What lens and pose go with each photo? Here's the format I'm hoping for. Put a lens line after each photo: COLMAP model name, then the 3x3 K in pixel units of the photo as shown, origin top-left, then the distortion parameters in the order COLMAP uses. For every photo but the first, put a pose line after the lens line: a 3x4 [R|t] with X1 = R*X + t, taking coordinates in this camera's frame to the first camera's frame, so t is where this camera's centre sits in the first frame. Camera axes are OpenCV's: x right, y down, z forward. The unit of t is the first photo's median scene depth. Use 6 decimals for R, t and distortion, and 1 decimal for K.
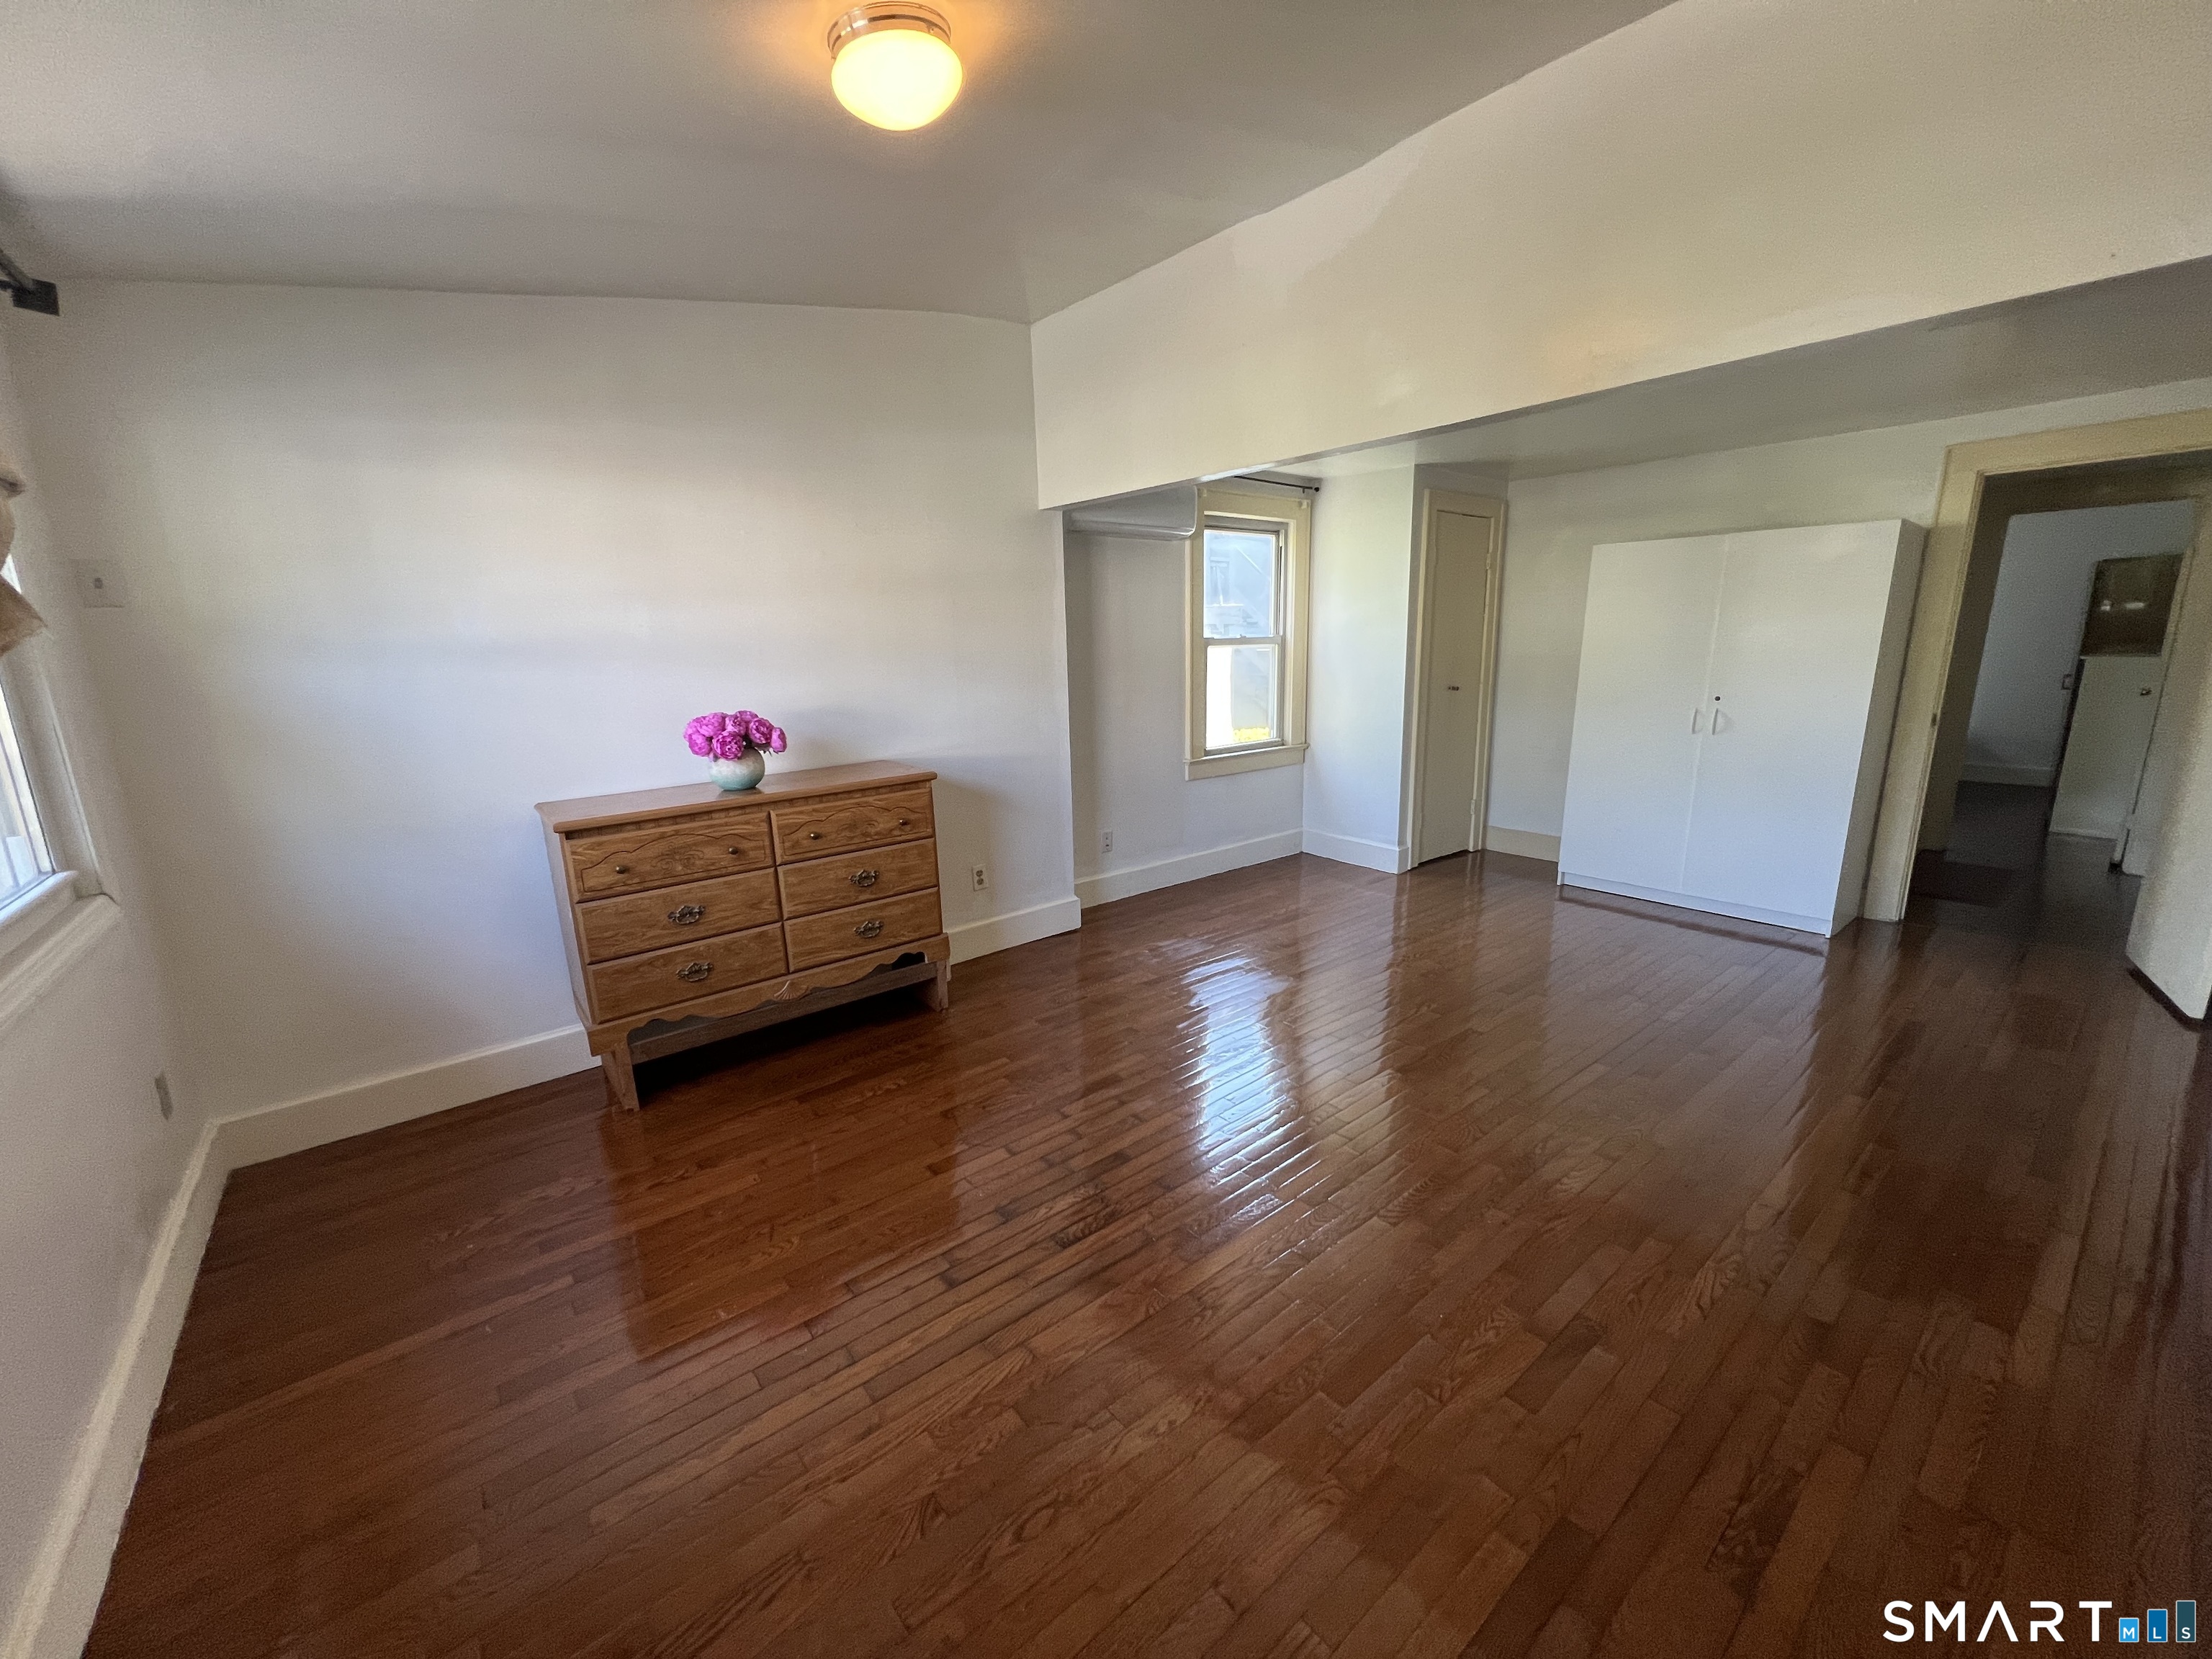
lens RADIAL K [[887.8, 0, 1112.5], [0, 887.8, 836.7], [0, 0, 1]] dist [0.000582, -0.000193]
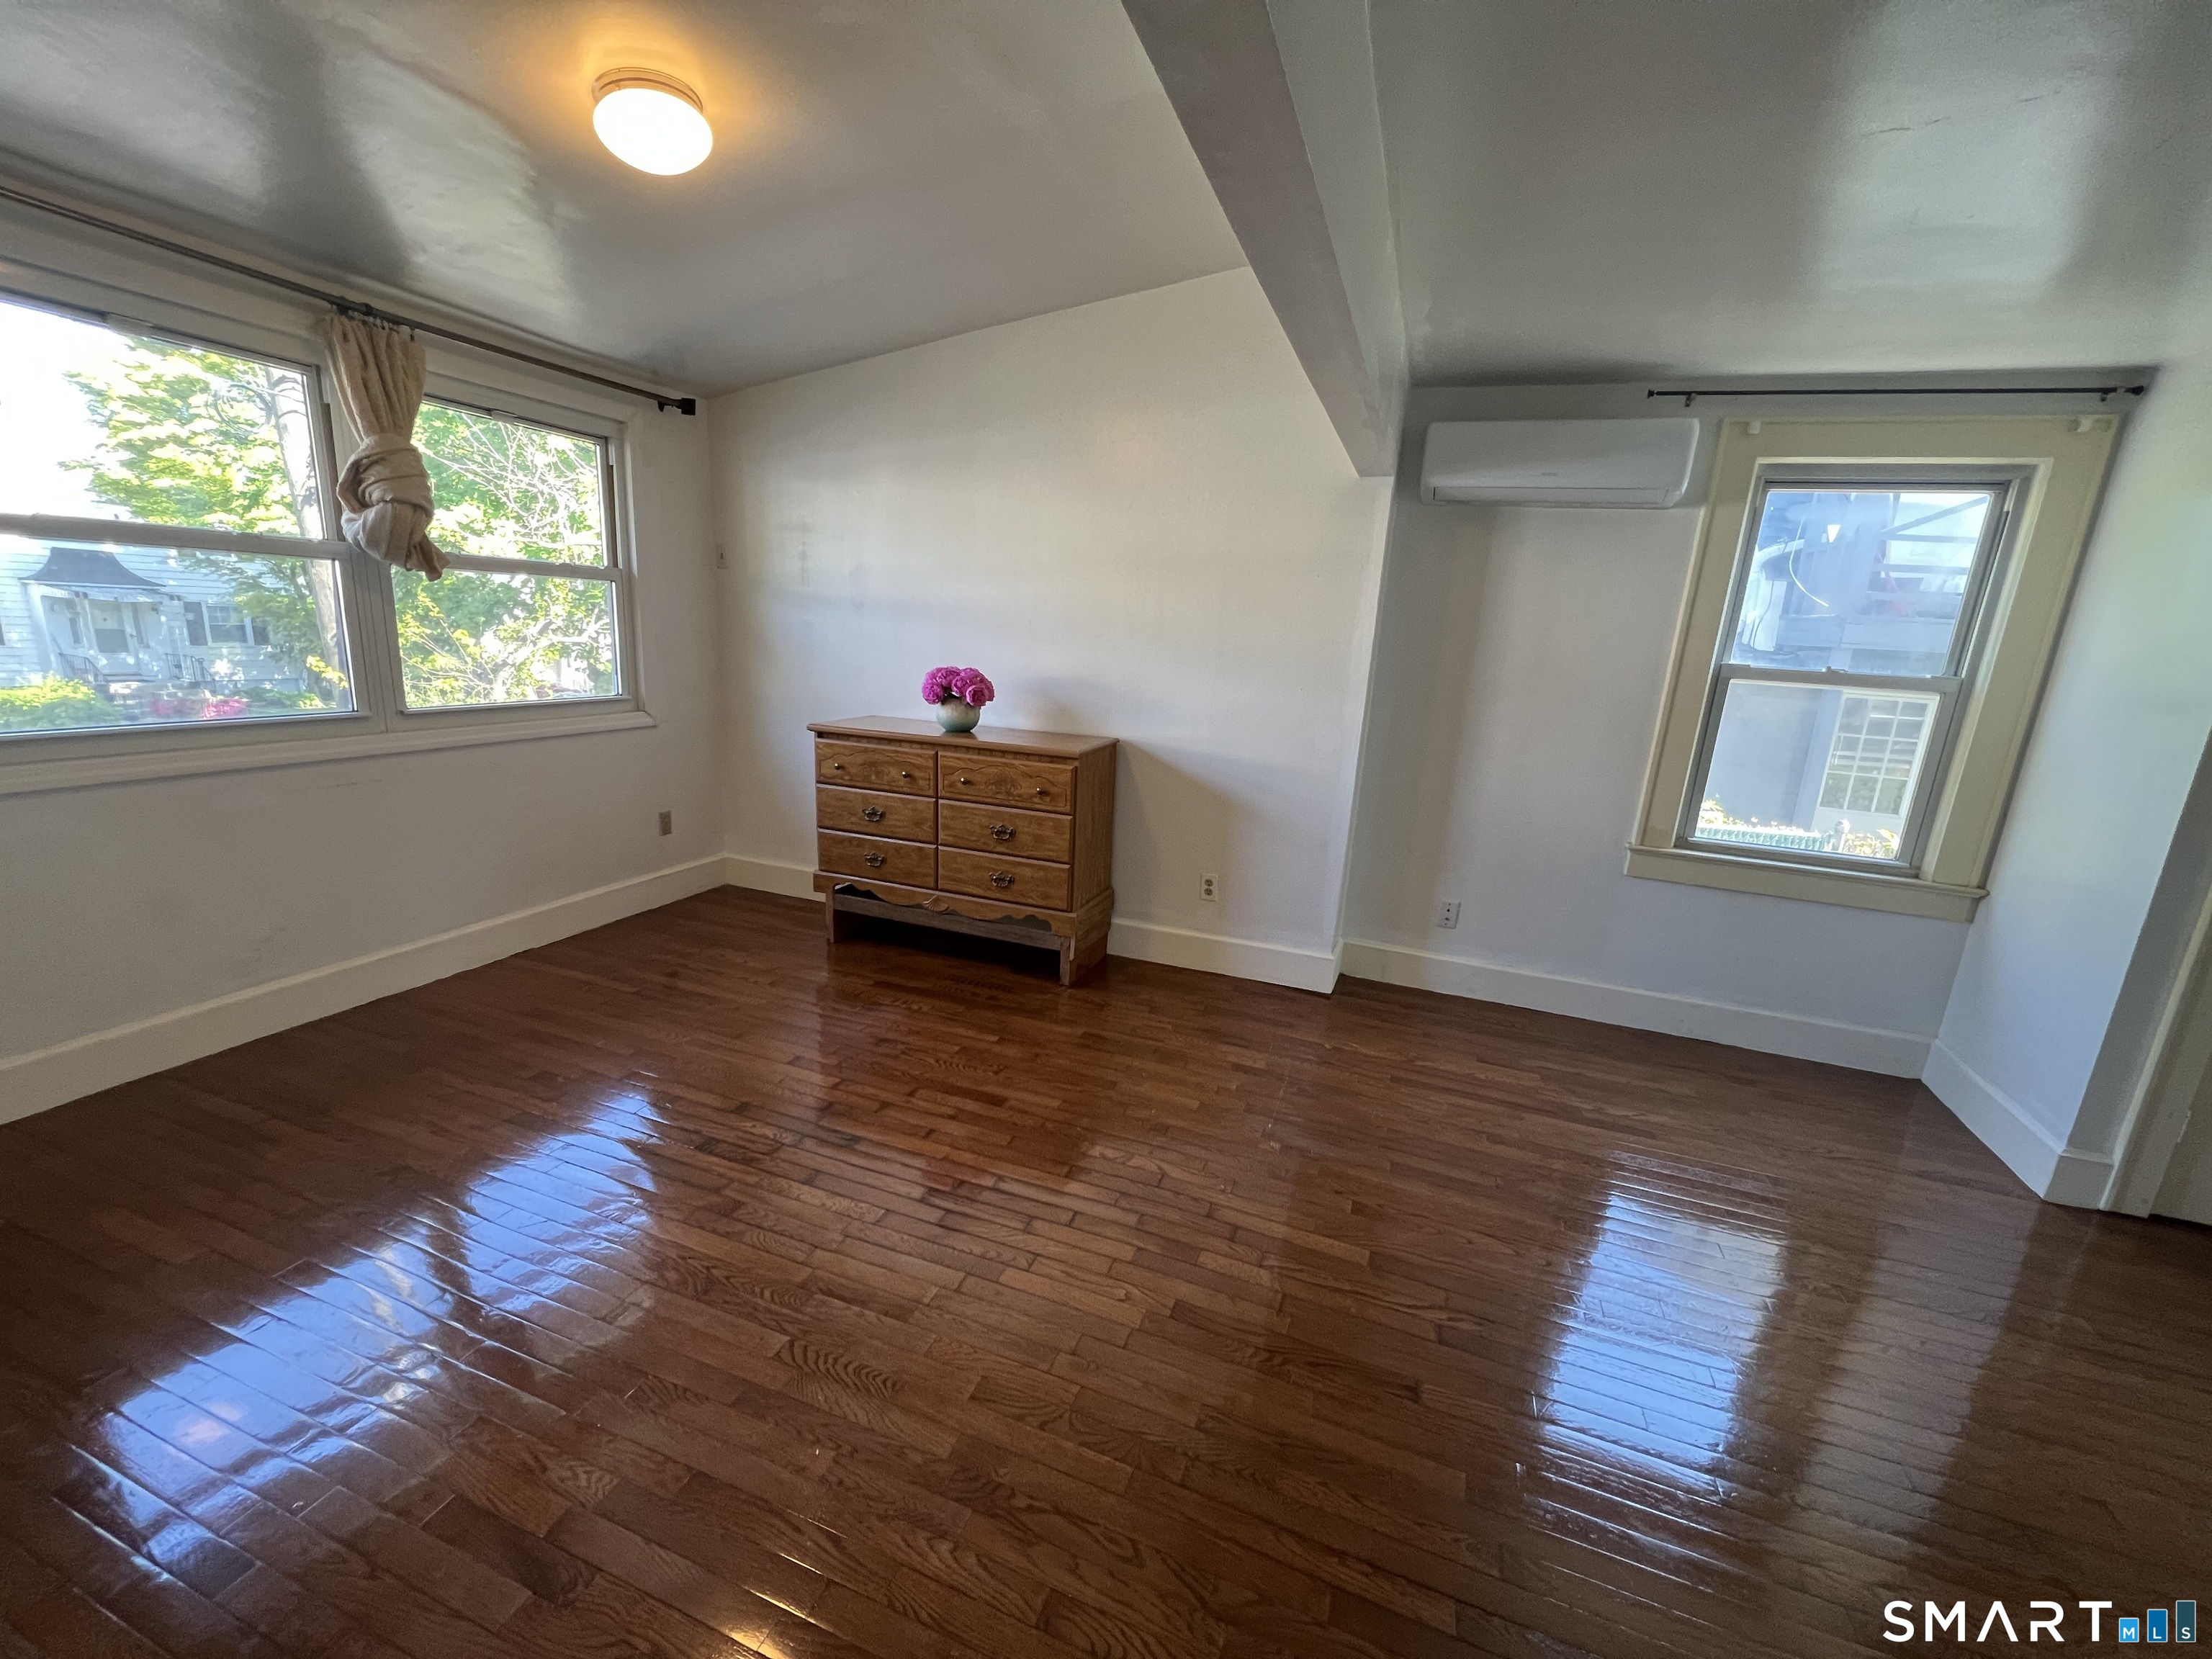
lens RADIAL K [[887.8, 0, 1112.5], [0, 887.8, 836.7], [0, 0, 1]] dist [0.000582, -0.000193]
pose [[0.504989, 0.256190, -0.824228, 0.667804], [-0.258405, 0.956009, 0.138831, -0.129940], [0.823537, 0.142877, 0.548975, 0.496703]]
